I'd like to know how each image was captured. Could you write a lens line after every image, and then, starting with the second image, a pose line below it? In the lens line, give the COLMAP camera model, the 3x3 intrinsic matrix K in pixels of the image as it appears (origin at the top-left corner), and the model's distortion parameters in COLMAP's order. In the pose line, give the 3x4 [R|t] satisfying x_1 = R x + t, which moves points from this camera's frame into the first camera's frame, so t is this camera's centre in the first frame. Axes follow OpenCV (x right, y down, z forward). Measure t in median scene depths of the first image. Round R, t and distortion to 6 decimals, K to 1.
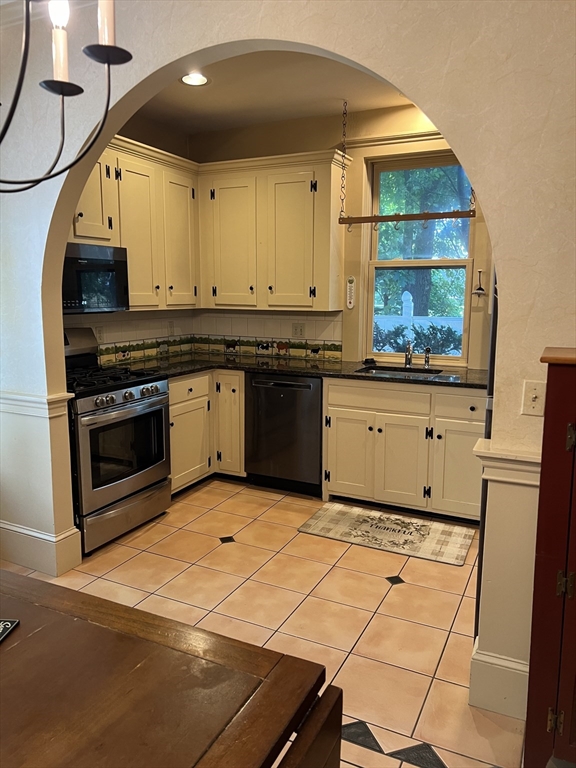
lens RADIAL K [[574.9, 0, 288.0], [0, 574.9, 384.0], [0, 0, 1]] dist [0.103791, -0.139761]
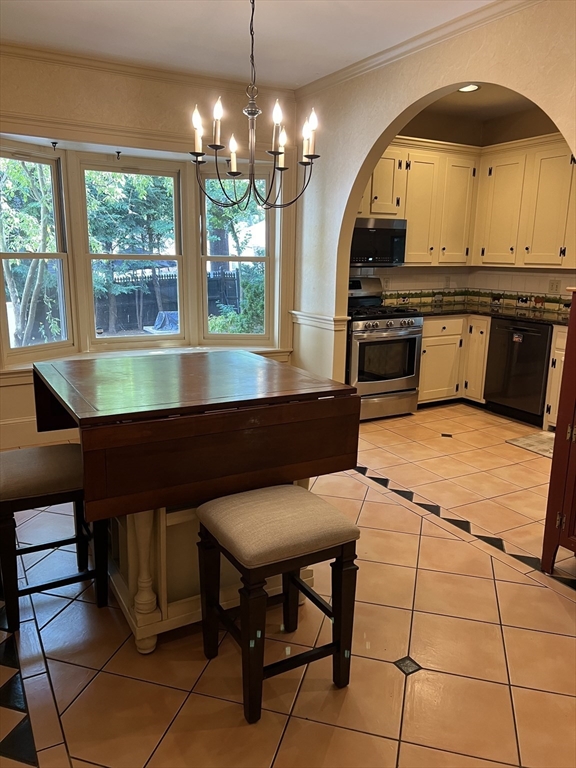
lens RADIAL K [[574.9, 0, 288.0], [0, 574.9, 384.0], [0, 0, 1]] dist [0.103791, -0.139761]
pose [[0.830688, 0.130360, -0.541262, 0.260744], [-0.100068, 0.991328, 0.085179, 0.058901], [0.547672, -0.016594, 0.836529, -0.290234]]
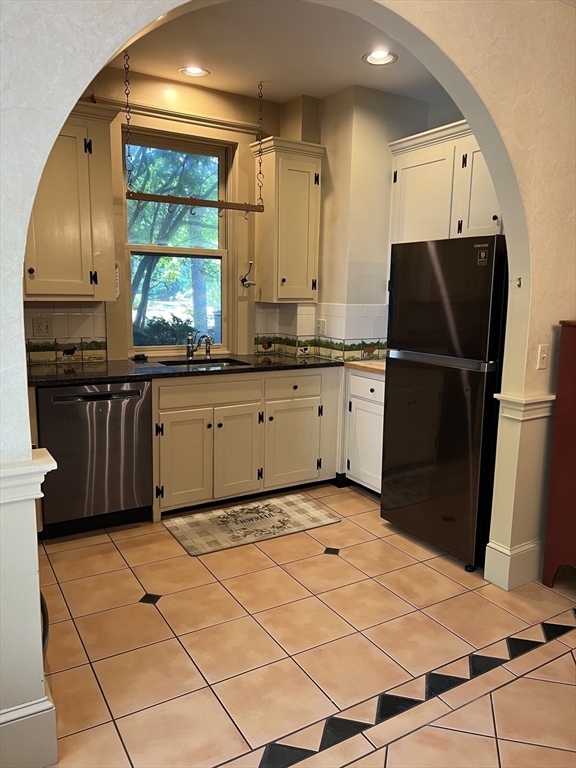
lens RADIAL K [[574.9, 0, 288.0], [0, 574.9, 384.0], [0, 0, 1]] dist [0.103791, -0.139761]
pose [[0.534301, -0.132262, 0.834883, -0.526039], [0.119560, 0.989578, 0.080254, -0.047005], [-0.836796, 0.056939, 0.544546, 0.346829]]
